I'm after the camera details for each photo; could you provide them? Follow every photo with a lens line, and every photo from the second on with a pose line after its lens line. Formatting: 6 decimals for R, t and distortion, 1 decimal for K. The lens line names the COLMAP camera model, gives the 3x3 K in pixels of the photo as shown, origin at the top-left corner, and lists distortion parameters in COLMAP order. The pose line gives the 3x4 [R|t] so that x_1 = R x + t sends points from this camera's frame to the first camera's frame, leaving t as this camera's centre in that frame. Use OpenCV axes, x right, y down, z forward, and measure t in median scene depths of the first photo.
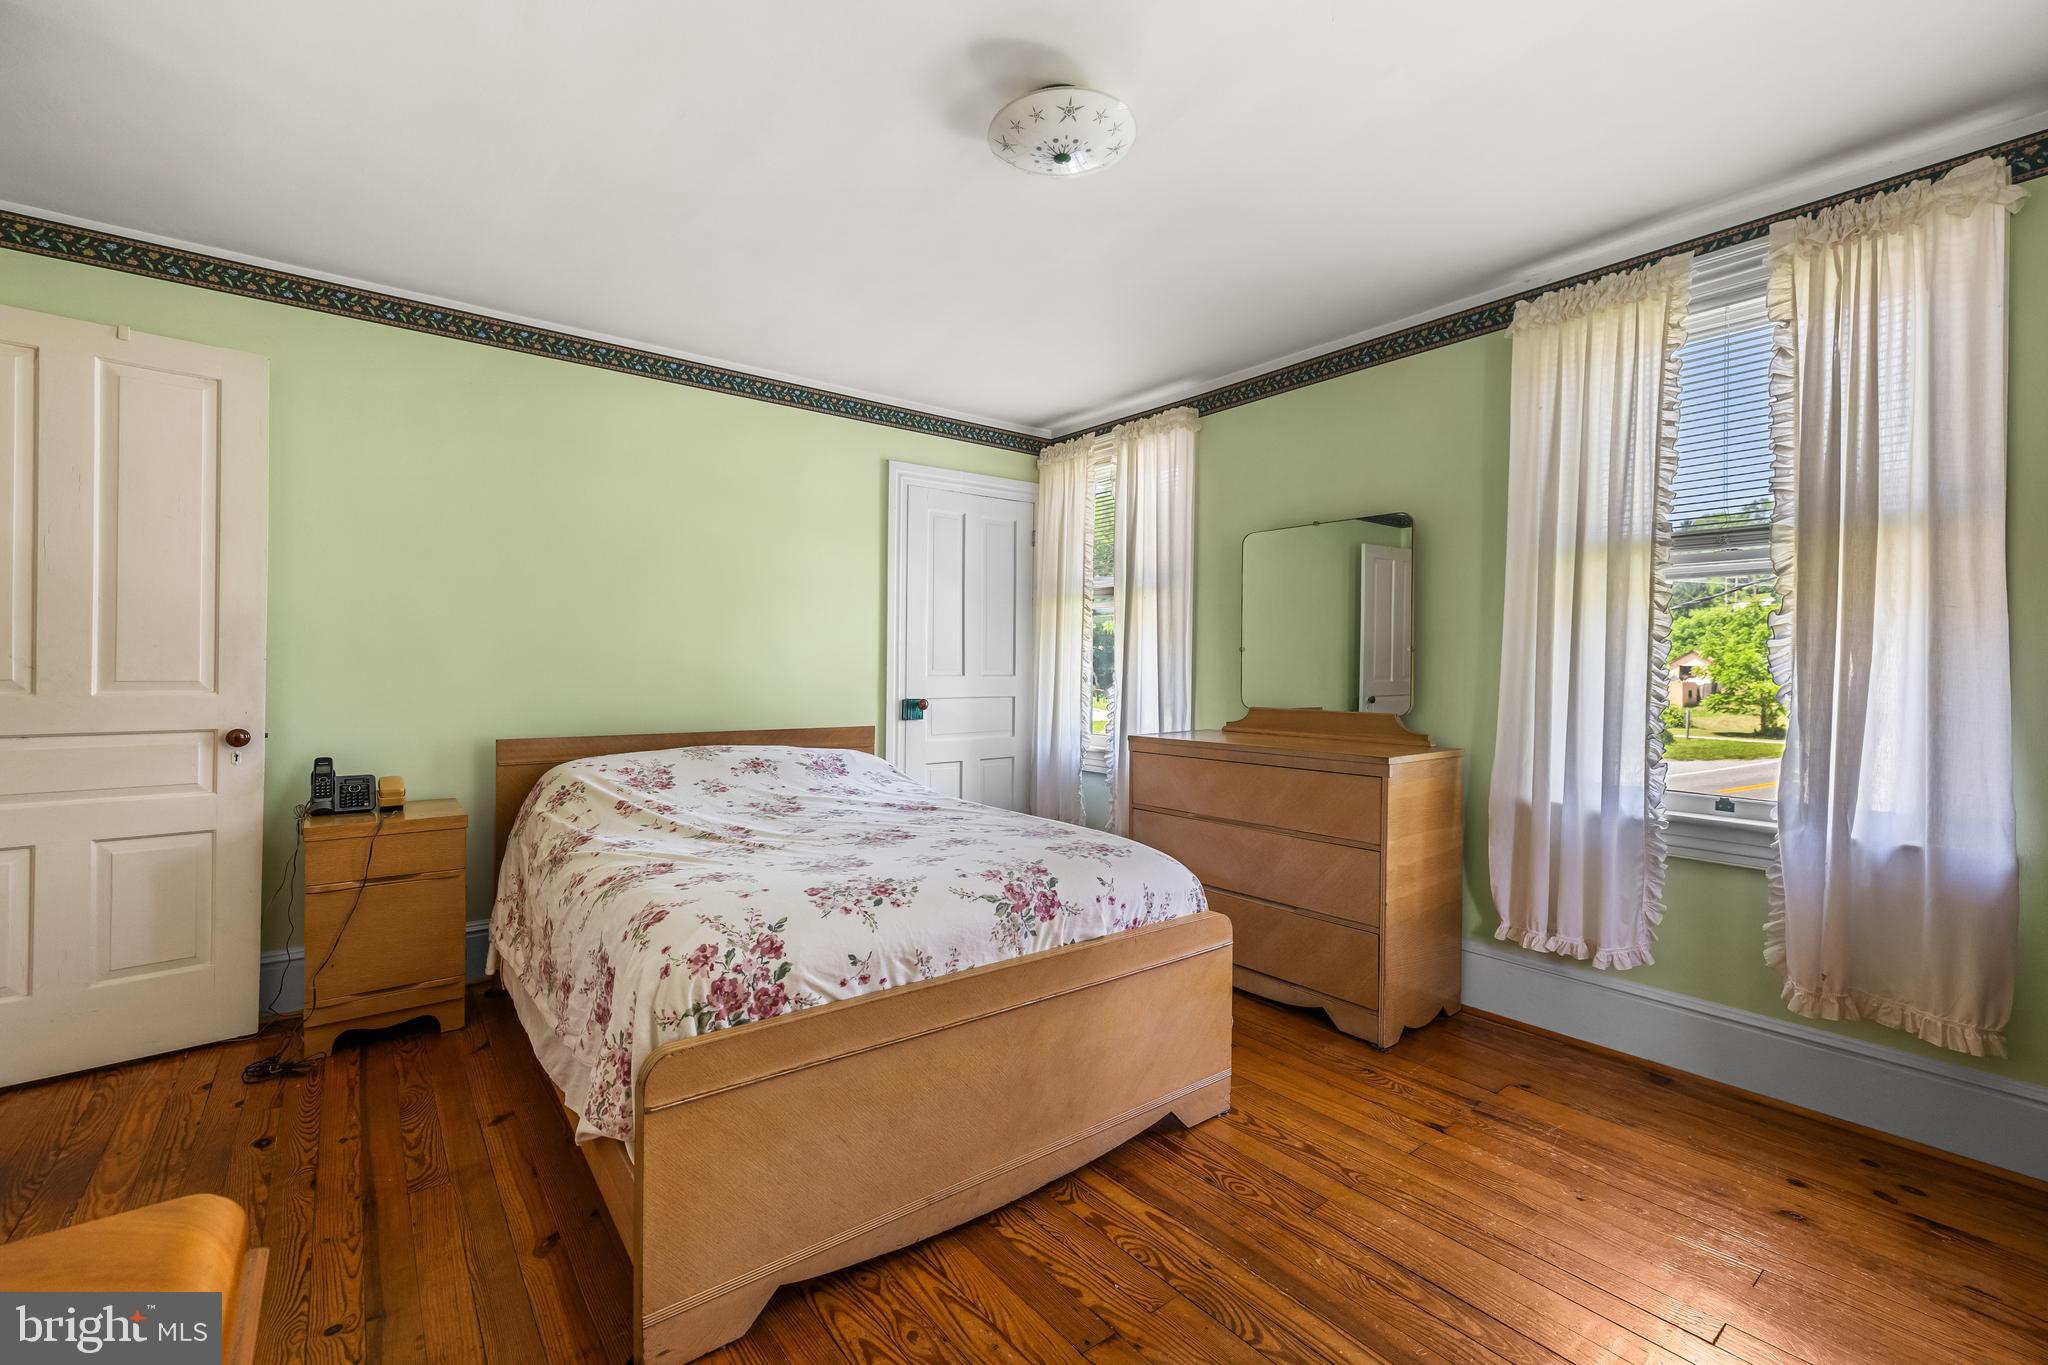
lens RADIAL K [[866.2, 0, 1015.2], [0, 866.2, 659.1], [0, 0, 1]] dist [-0.000868, -0.000008]
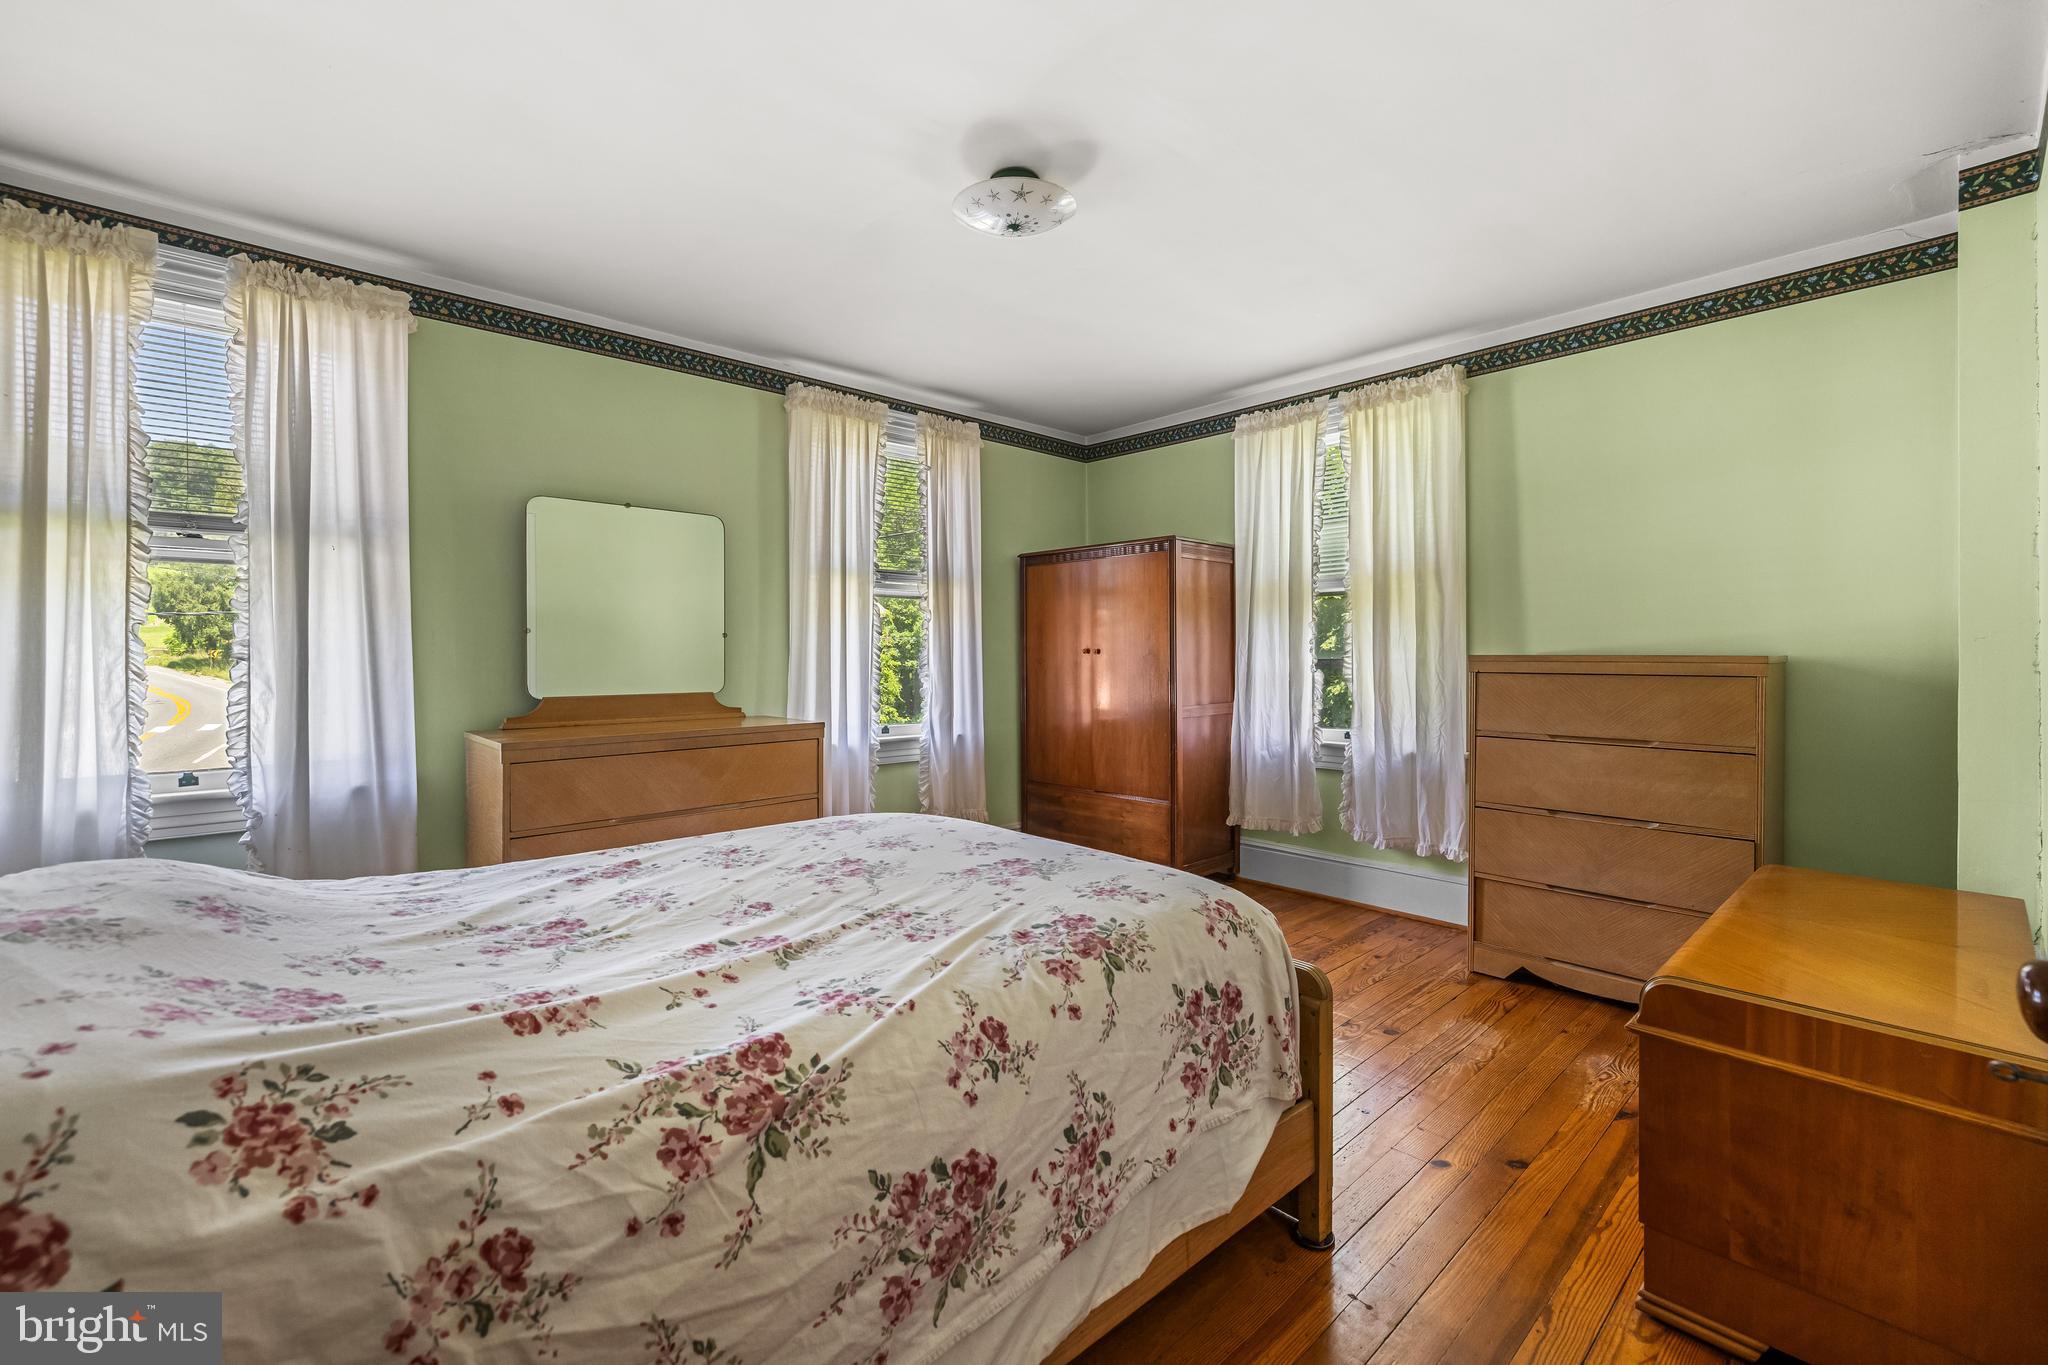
lens RADIAL K [[866.2, 0, 1015.2], [0, 866.2, 659.1], [0, 0, 1]] dist [-0.000868, -0.000008]
pose [[-0.076862, -0.003007, 0.997037, -0.654178], [-0.000946, 0.999995, 0.002943, 0.023030], [-0.997041, -0.000717, -0.076864, 0.593055]]
